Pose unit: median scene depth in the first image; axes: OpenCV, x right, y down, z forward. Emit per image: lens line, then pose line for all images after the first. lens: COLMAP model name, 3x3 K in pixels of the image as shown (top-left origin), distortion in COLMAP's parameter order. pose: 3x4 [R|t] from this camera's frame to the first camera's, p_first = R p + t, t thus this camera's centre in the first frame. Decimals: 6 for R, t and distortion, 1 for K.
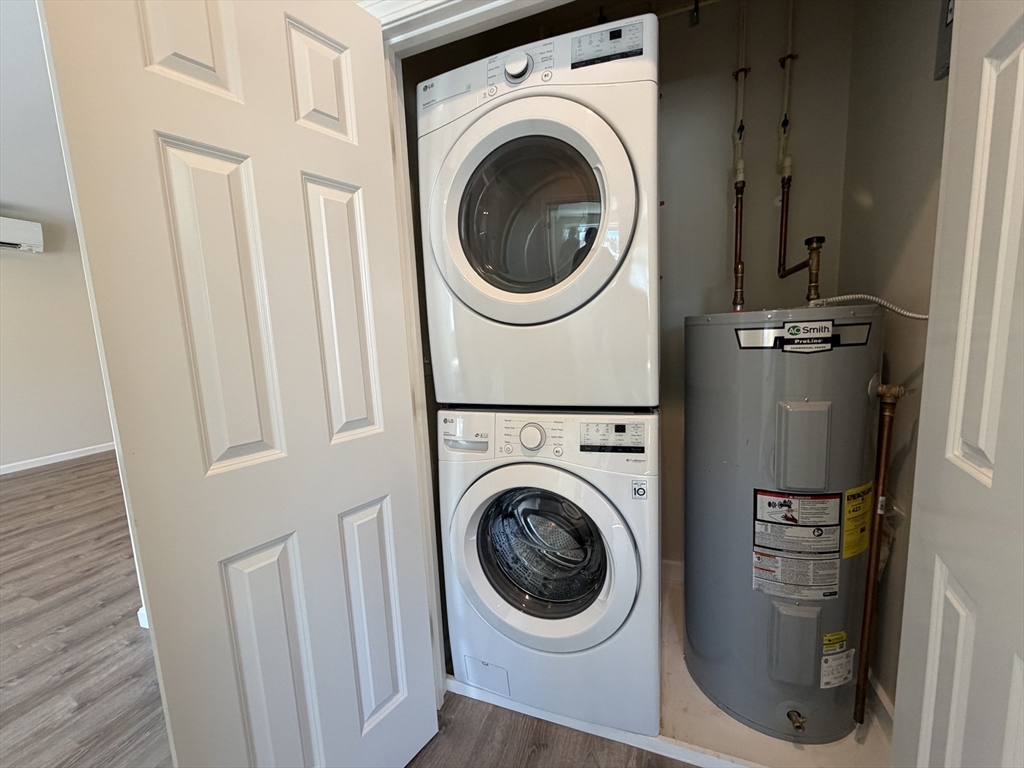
lens RADIAL K [[407.2, 0, 510.2], [0, 407.2, 383.3], [0, 0, 1]] dist [-0.000986, 0.000828]
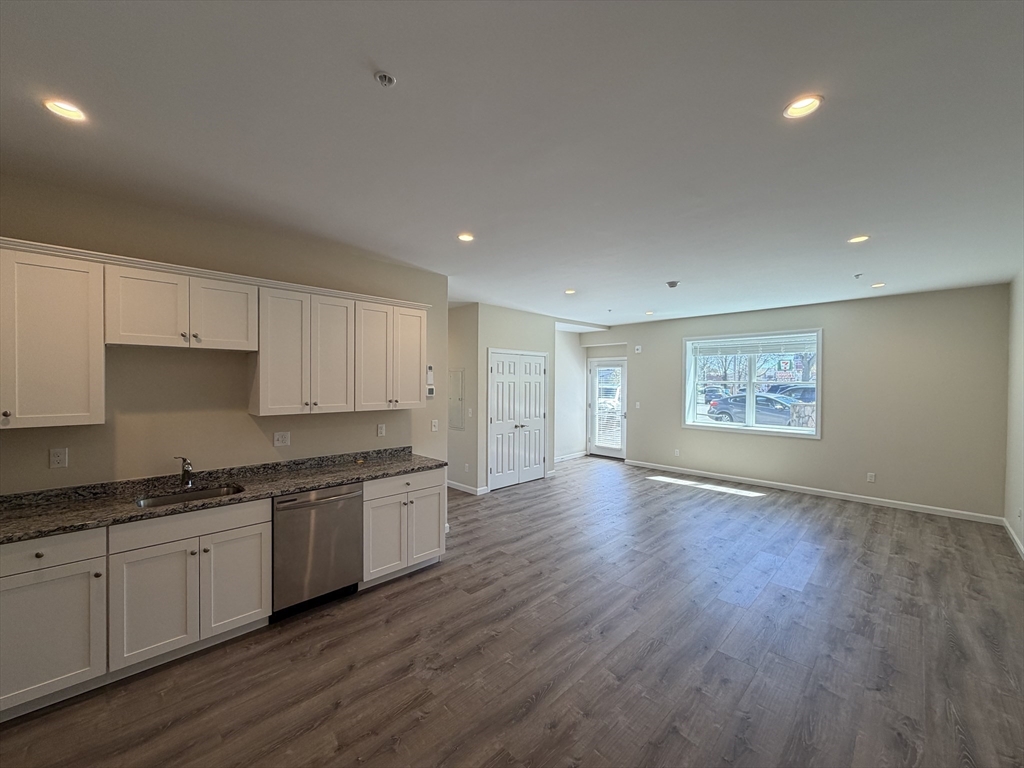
lens RADIAL K [[407.2, 0, 509.3], [0, 407.2, 384.6], [0, 0, 1]] dist [-0.000986, 0.000828]
pose [[-0.908507, 0.040155, 0.415935, -1.682977], [0.093764, 0.989580, 0.109267, -0.357819], [-0.407214, 0.138270, -0.902806, 2.155342]]
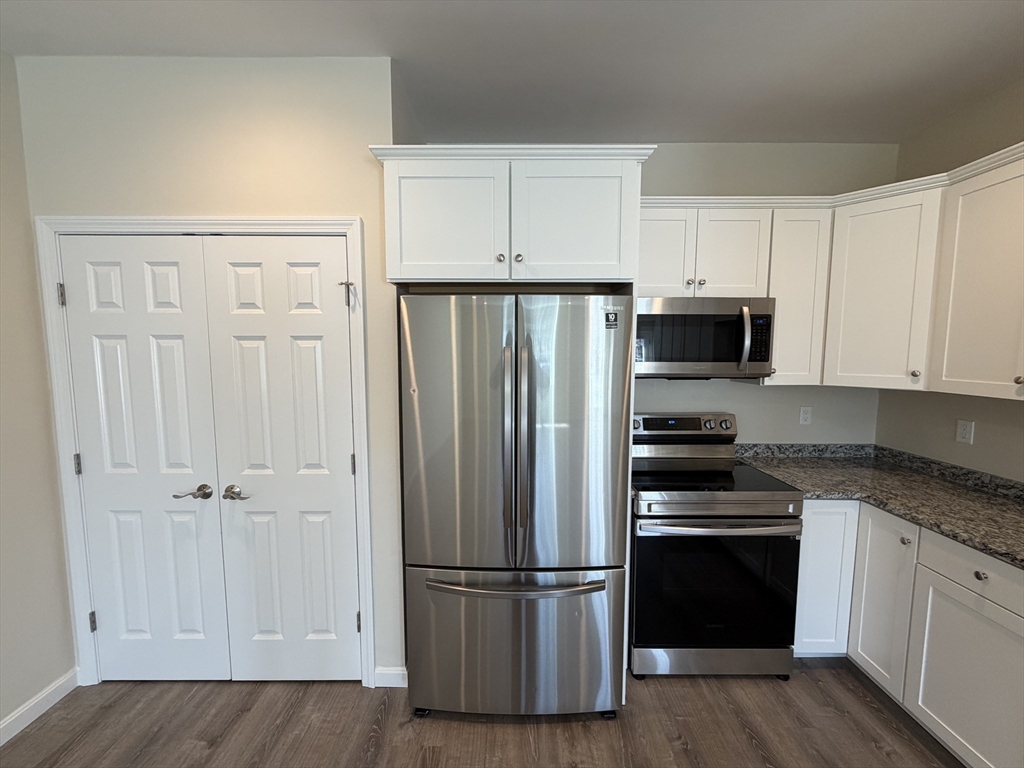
lens RADIAL K [[407.2, 0, 509.7], [0, 407.2, 385.9], [0, 0, 1]] dist [-0.000986, 0.000828]
pose [[0.936393, 0.019337, 0.350420, -1.339594], [0.000248, 0.998444, -0.055757, -0.264829], [-0.350953, 0.052297, 0.934931, 1.552640]]
